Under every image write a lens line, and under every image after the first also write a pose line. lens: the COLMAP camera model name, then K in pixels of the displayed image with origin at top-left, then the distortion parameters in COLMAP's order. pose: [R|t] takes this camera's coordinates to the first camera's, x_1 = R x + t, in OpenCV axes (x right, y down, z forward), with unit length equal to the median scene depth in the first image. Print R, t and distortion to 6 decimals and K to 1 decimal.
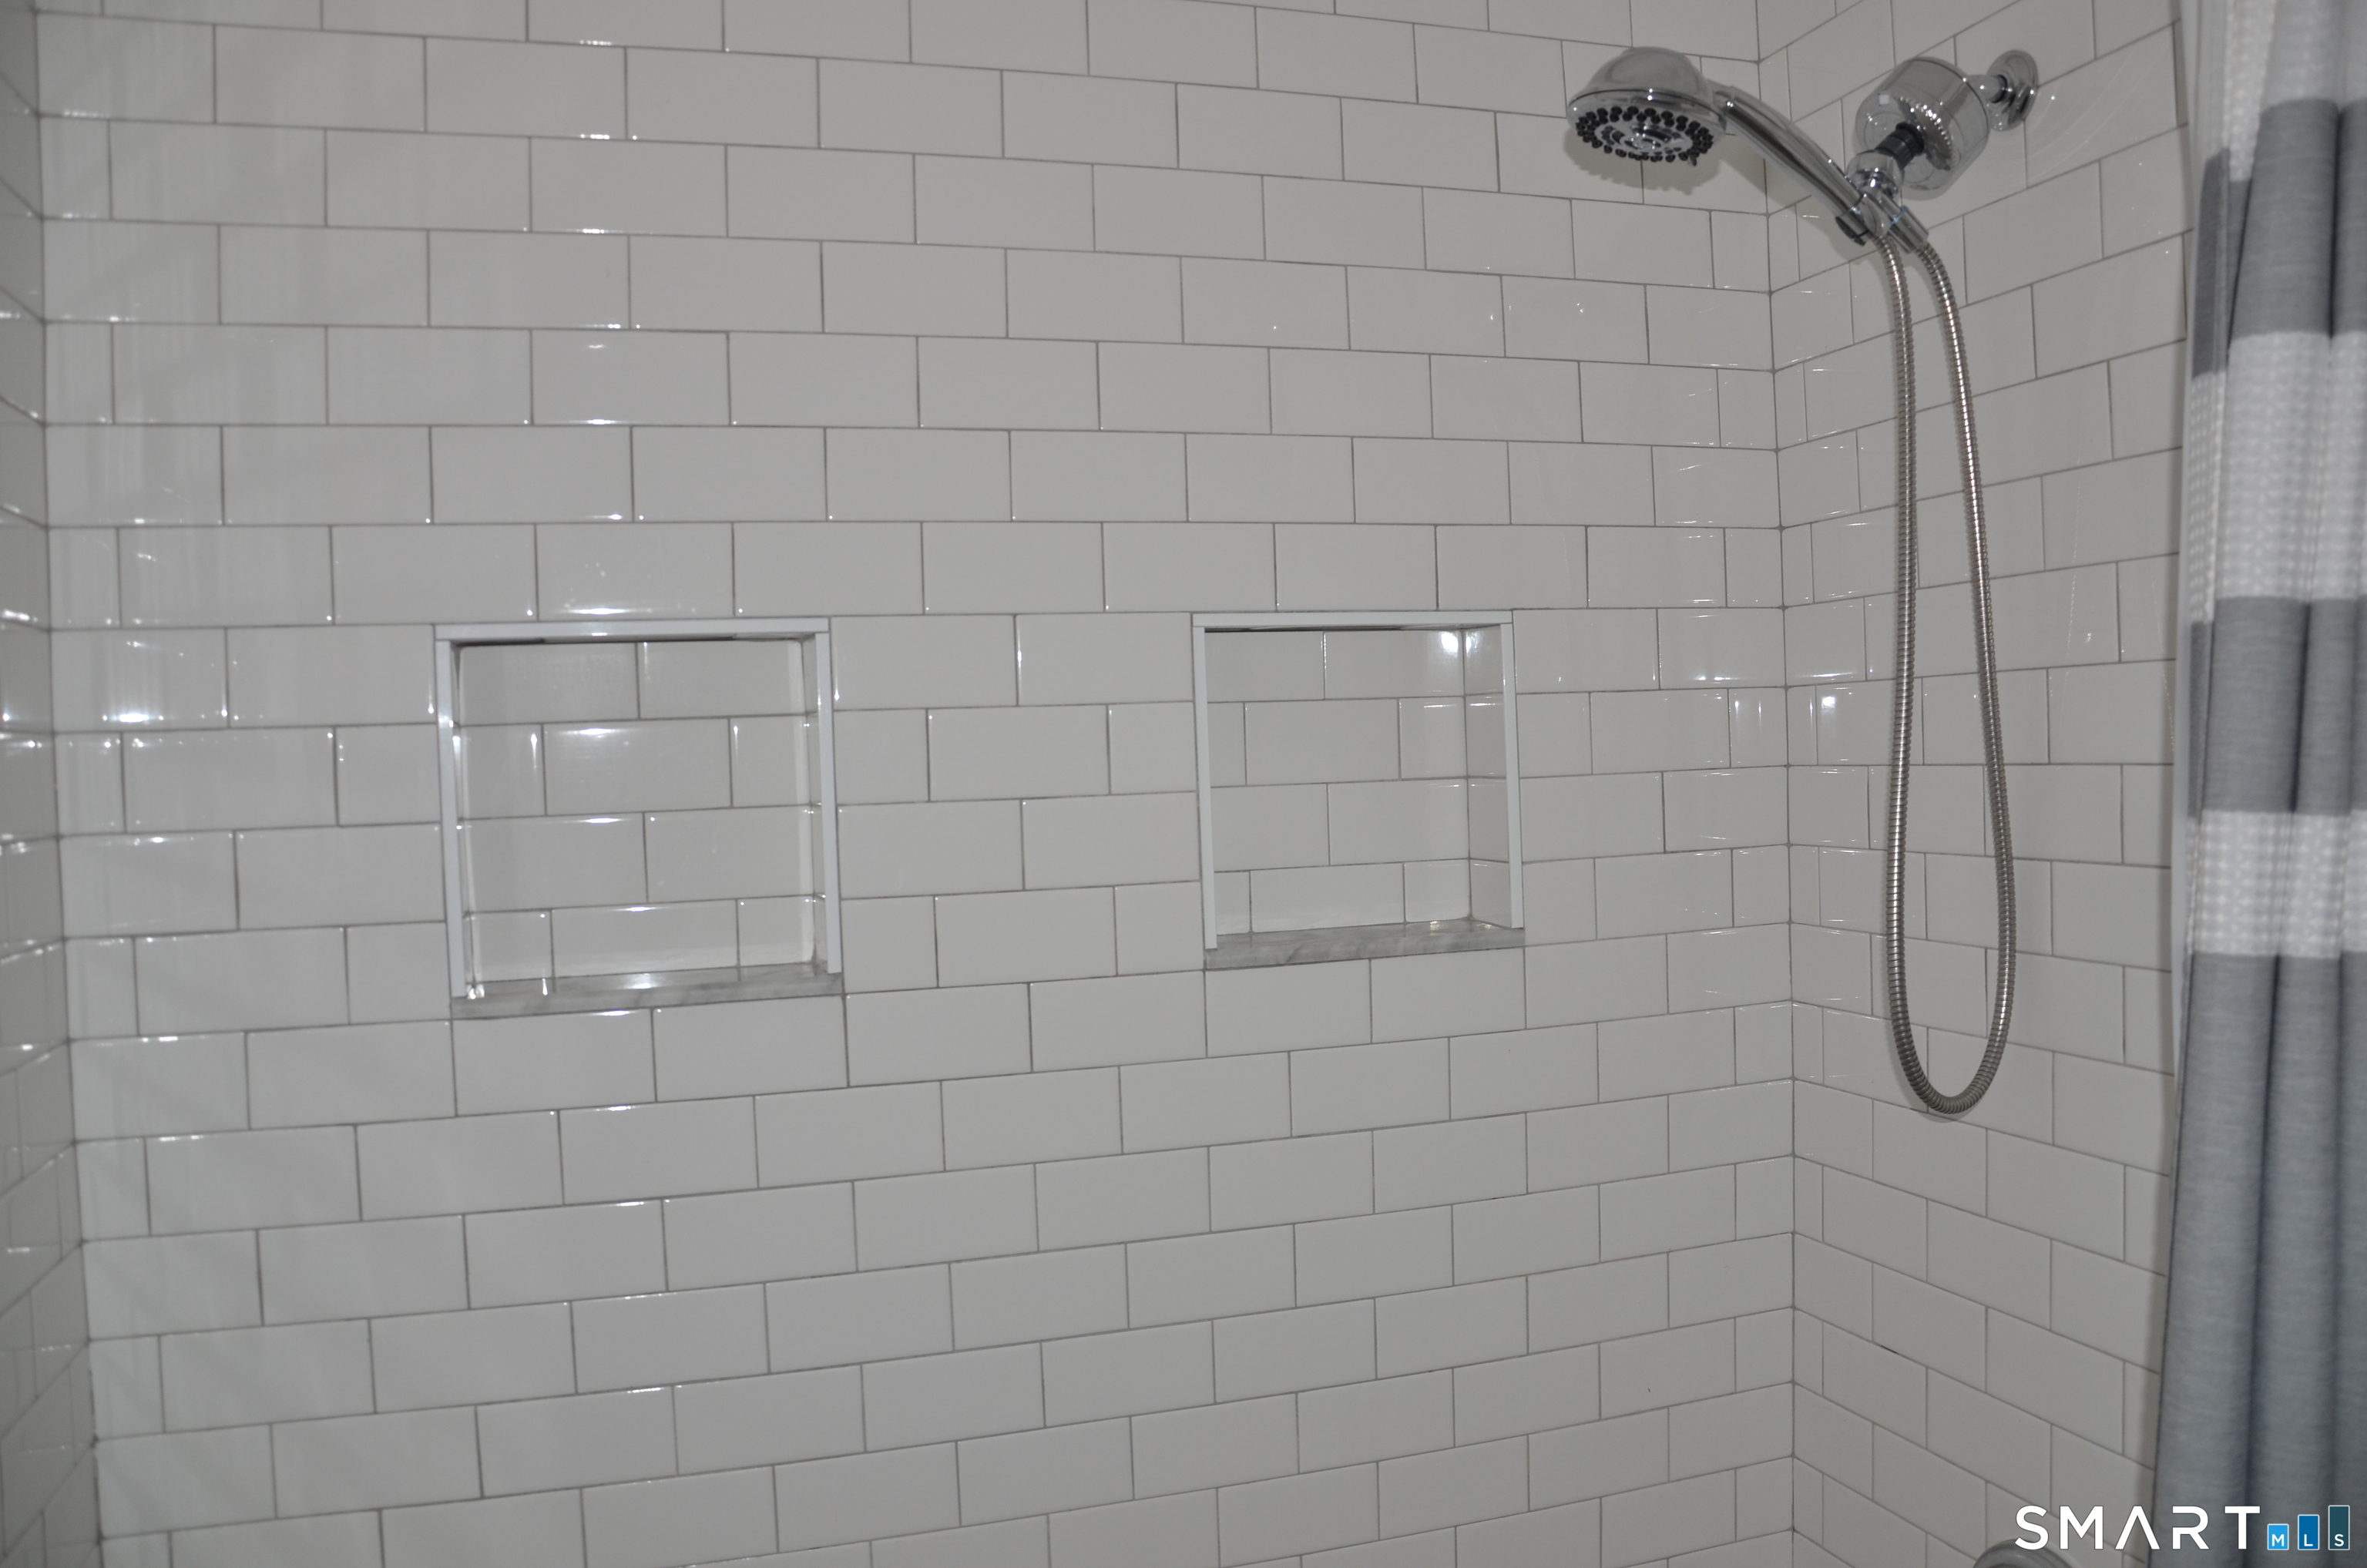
lens RADIAL K [[1843.8, 0, 1190.8], [0, 1843.8, 787.3], [0, 0, 1]] dist [-0.167720, 0.128492]
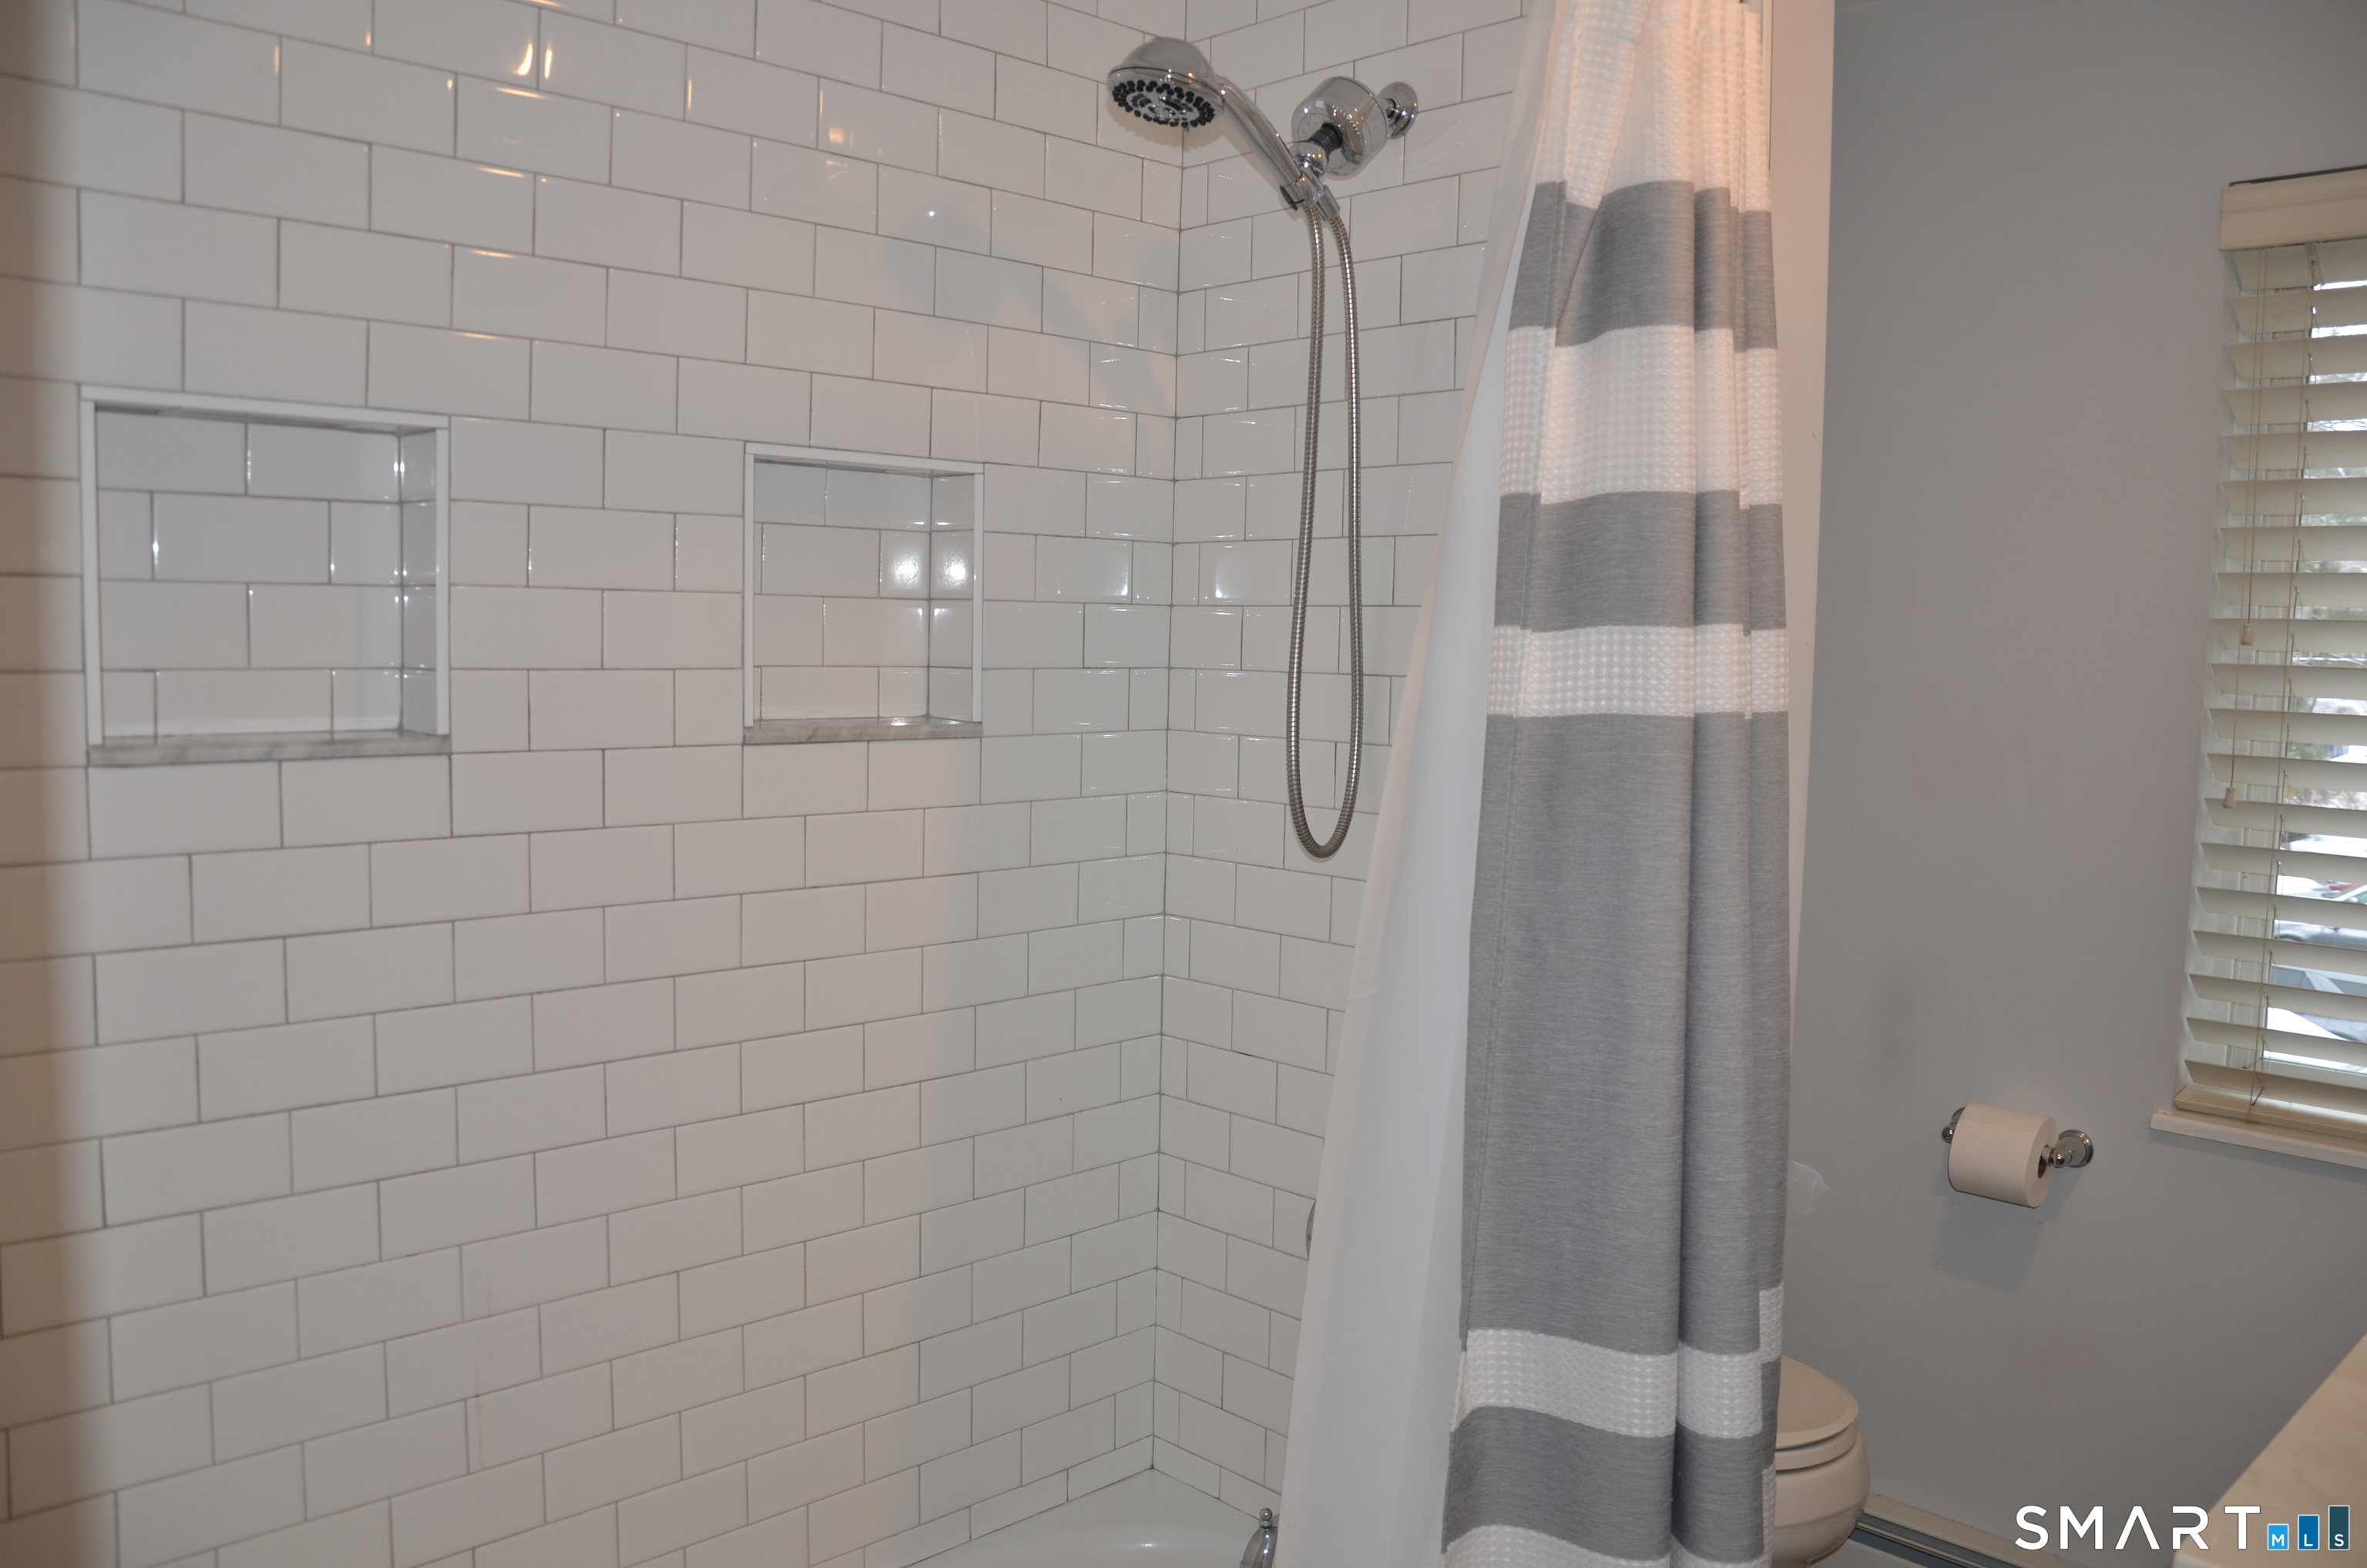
lens RADIAL K [[1843.8, 0, 1190.8], [0, 1843.8, 787.3], [0, 0, 1]] dist [-0.167720, 0.128492]
pose [[0.890163, 0.014874, 0.455400, -0.295774], [-0.041985, 0.997893, 0.049474, 0.061627], [-0.453704, -0.063160, 0.888911, -0.192597]]
